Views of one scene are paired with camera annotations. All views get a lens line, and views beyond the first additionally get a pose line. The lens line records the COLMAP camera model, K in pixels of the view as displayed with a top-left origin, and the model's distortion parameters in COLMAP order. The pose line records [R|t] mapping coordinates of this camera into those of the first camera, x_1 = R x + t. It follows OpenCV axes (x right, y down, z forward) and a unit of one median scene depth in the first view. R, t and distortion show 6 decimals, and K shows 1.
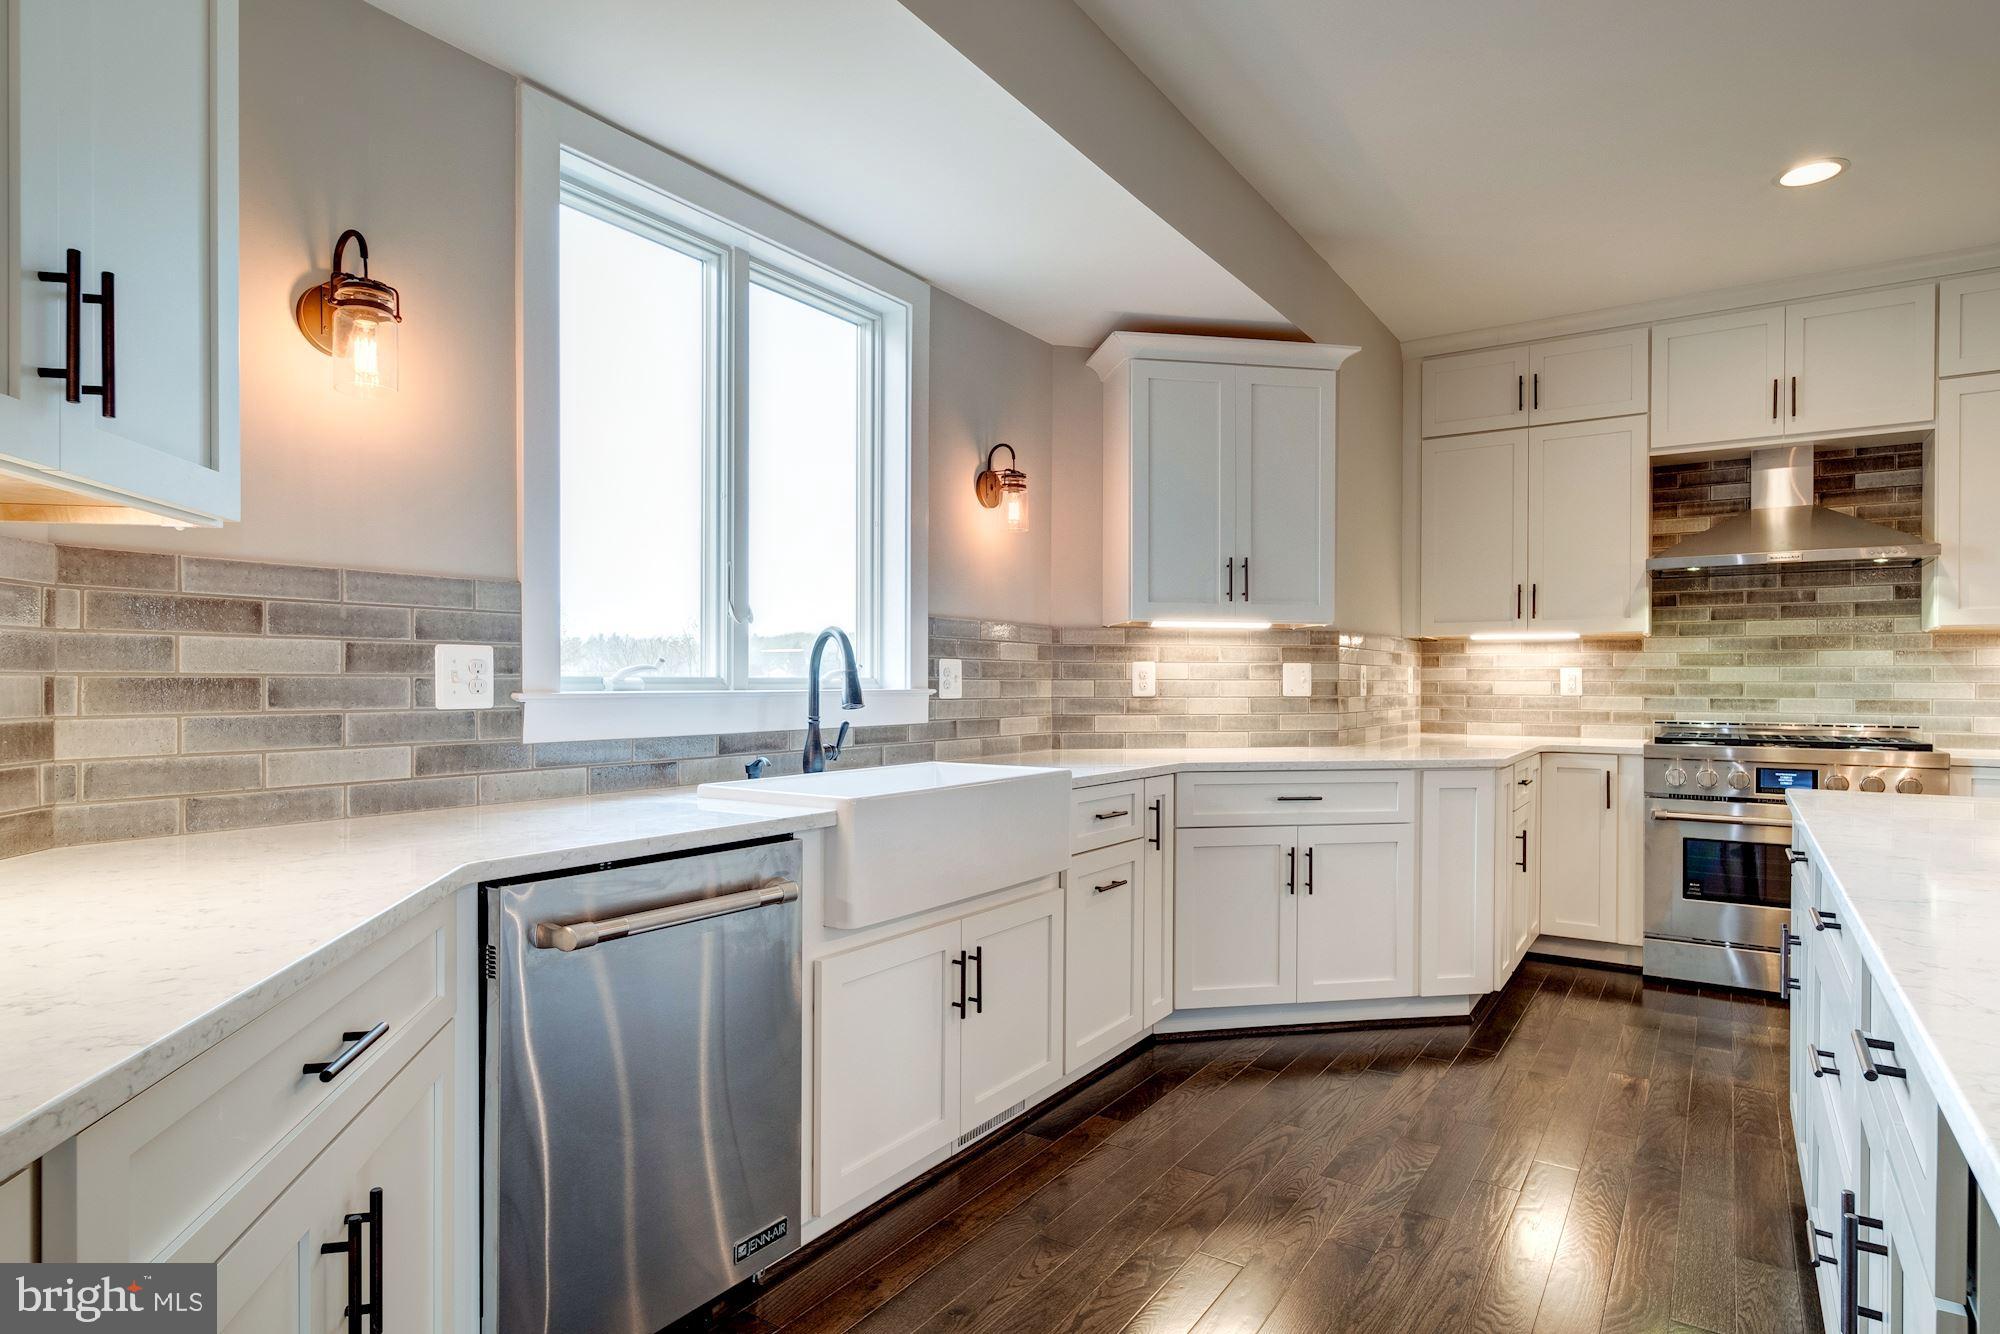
lens RADIAL K [[1073.8, 0, 1011.3], [0, 1073.8, 688.3], [0, 0, 1]] dist [0.000128, 0.000184]
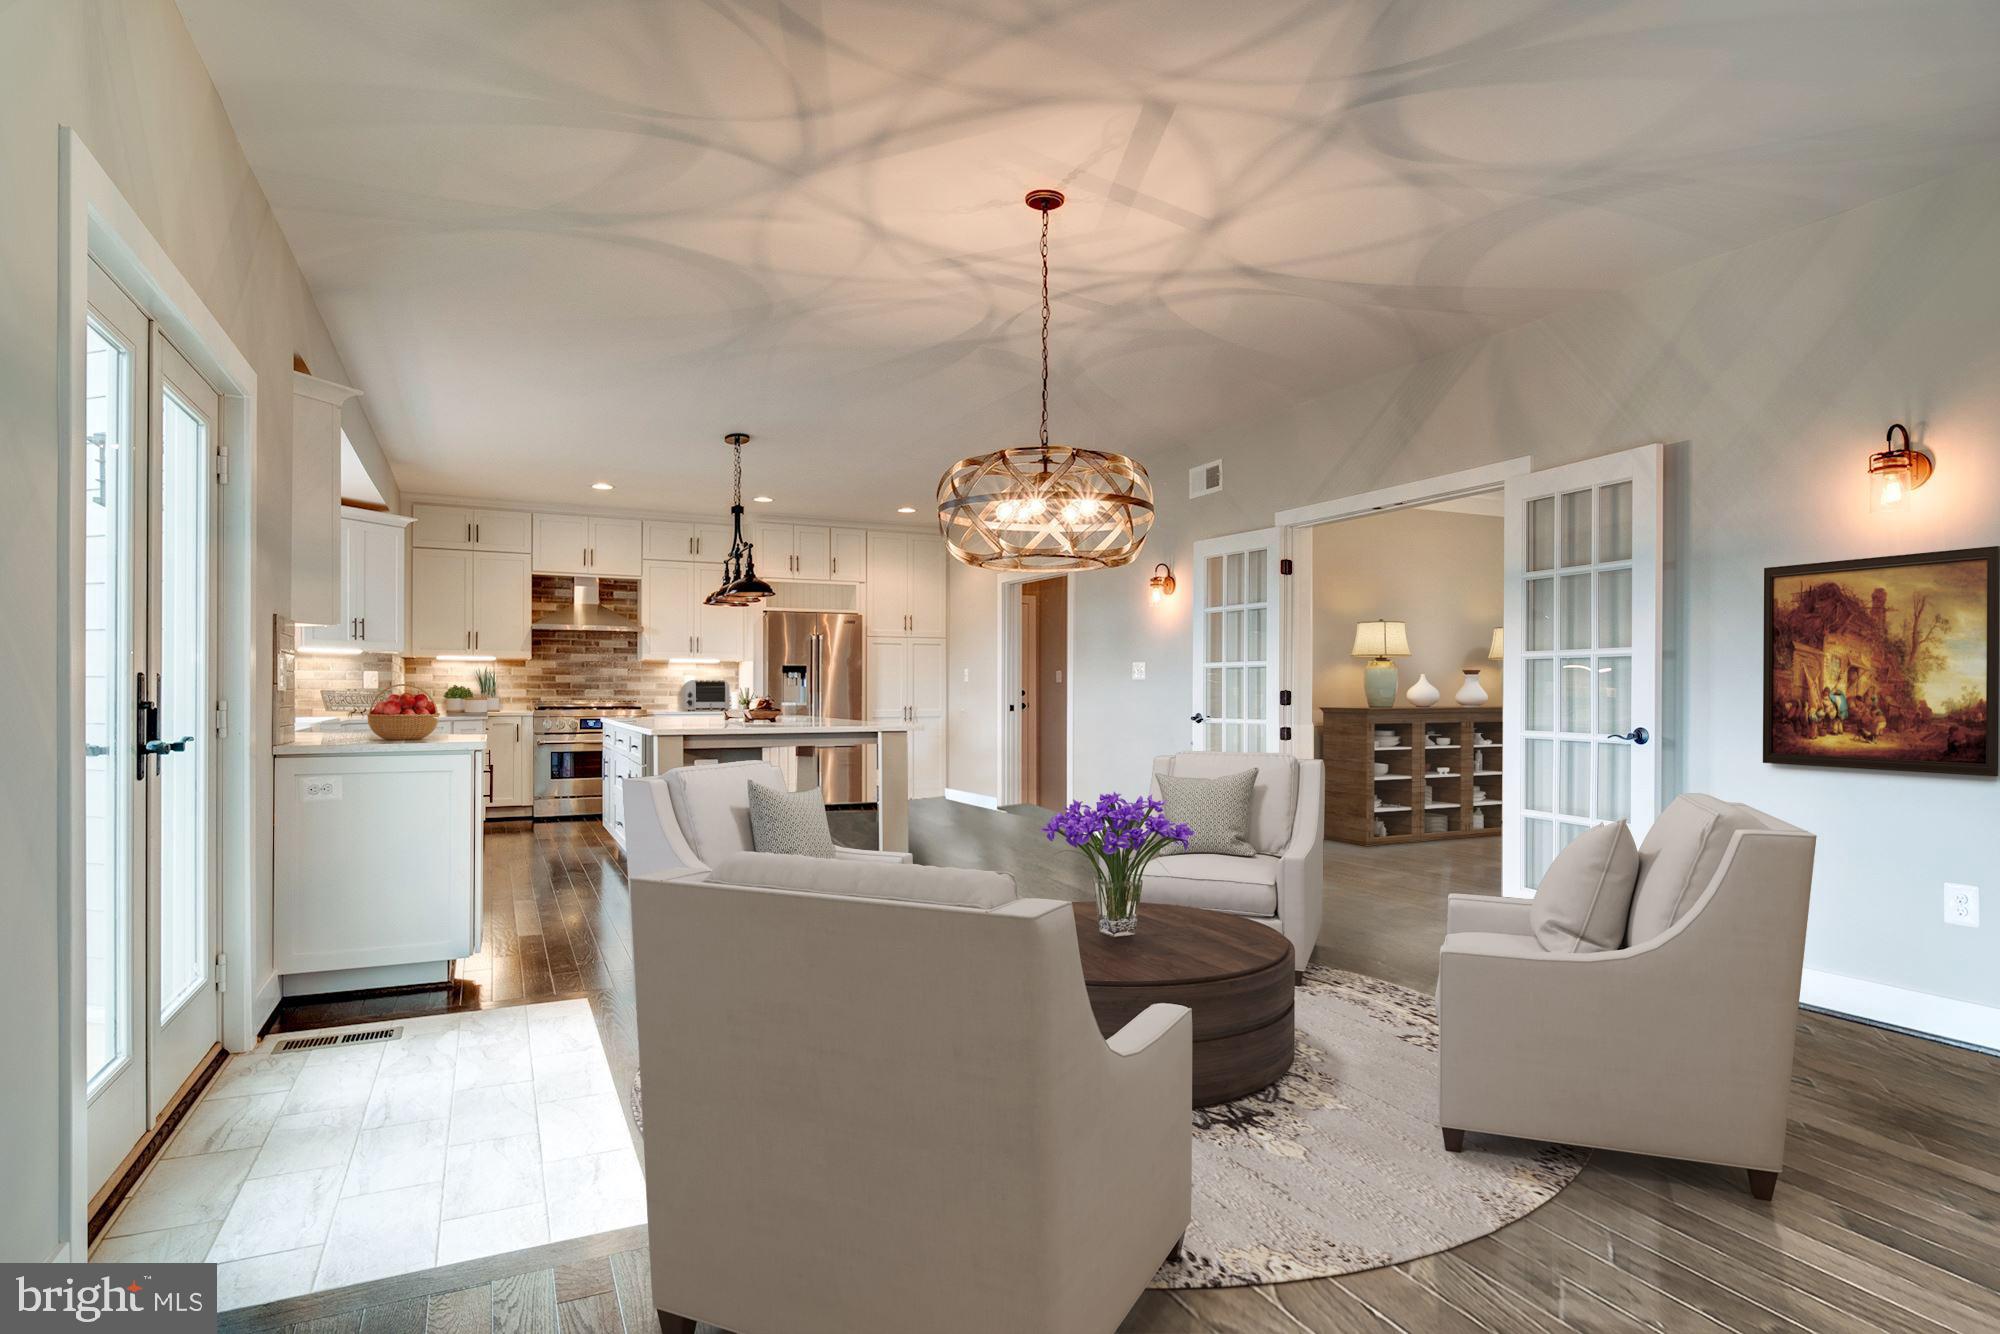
lens RADIAL K [[1073.8, 0, 1011.3], [0, 1073.8, 688.3], [0, 0, 1]] dist [0.000128, 0.000184]
pose [[0.507837, -0.001572, 0.861452, -0.770637], [0.004238, 0.999991, -0.000673, 0.012304], [-0.861443, 0.003993, 0.507839, -0.909738]]
